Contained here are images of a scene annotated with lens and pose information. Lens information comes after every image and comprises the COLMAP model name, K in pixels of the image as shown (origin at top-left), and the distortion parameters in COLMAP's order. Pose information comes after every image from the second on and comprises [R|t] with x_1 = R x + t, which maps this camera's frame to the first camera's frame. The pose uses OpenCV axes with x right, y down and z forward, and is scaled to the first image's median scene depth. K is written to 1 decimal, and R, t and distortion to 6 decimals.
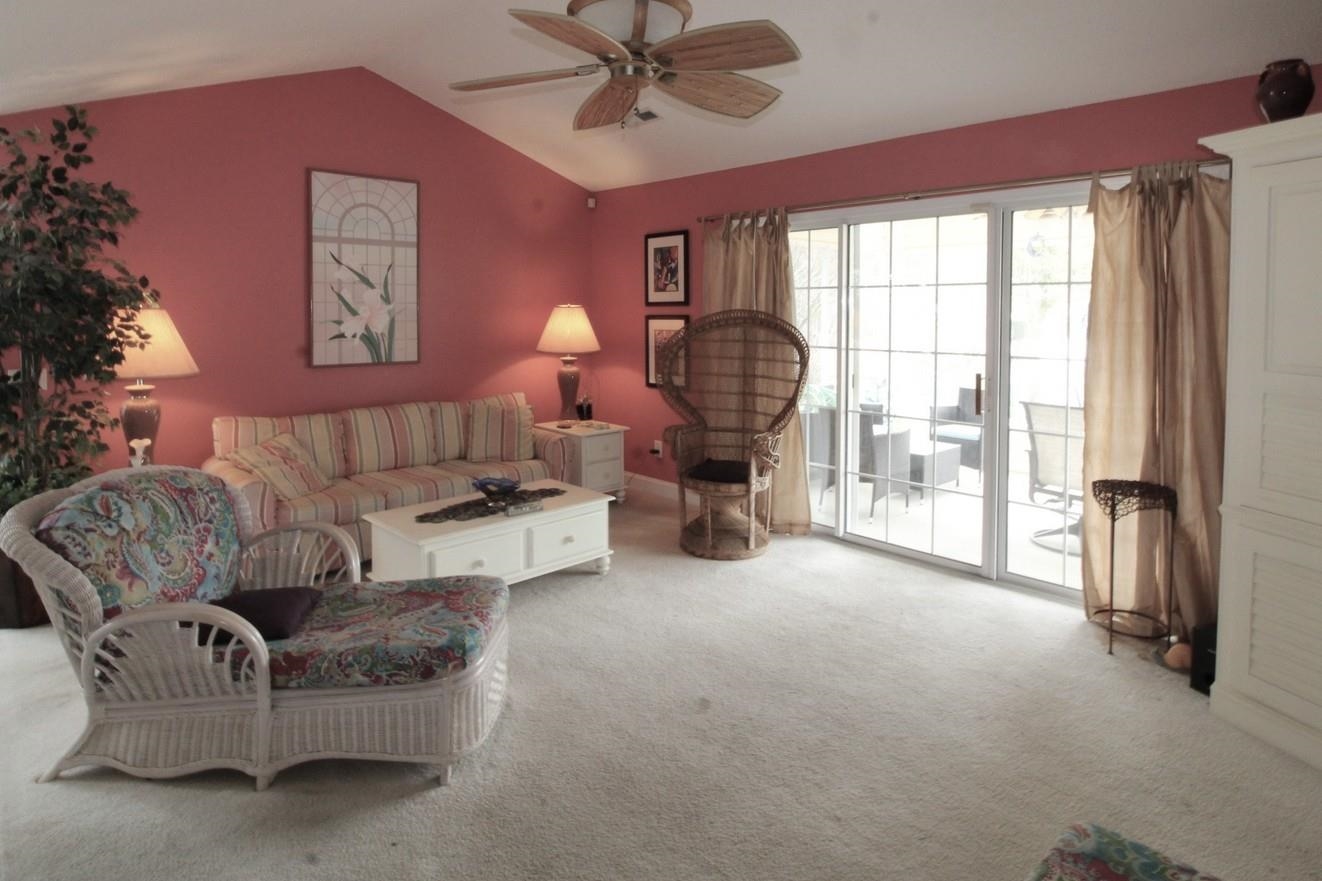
lens RADIAL K [[738.9, 0, 625.9], [0, 738.9, 330.1], [0, 0, 1]] dist [-0.006573, -0.001694]
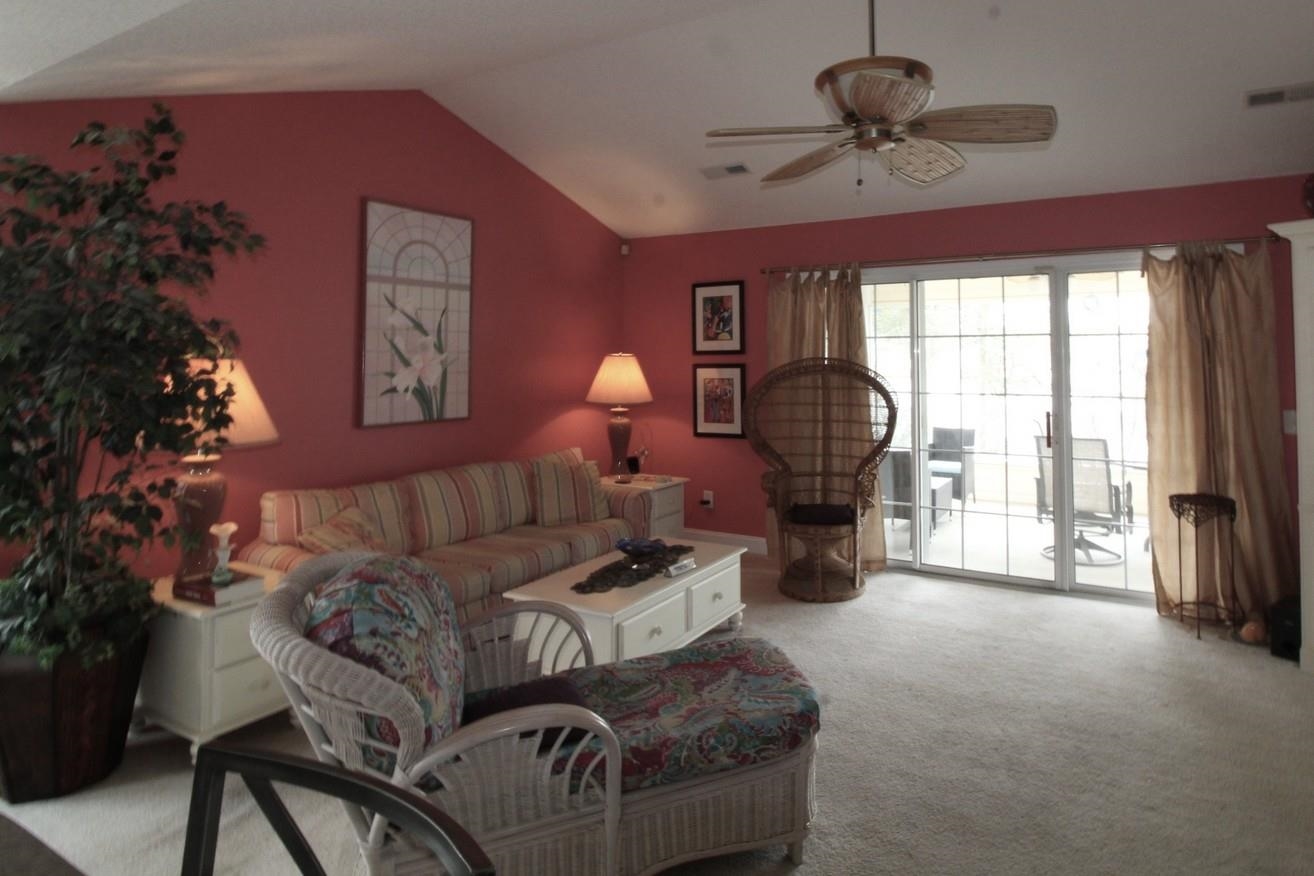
lens RADIAL K [[741.9, 0, 738.8], [0, 741.9, 323.0], [0, 0, 1]] dist [-0.005133, -0.001982]
pose [[0.943142, 0.011054, 0.332206, -0.312814], [0.014432, 0.997143, -0.074152, -0.000270], [-0.332077, 0.074730, 0.940287, 0.043803]]
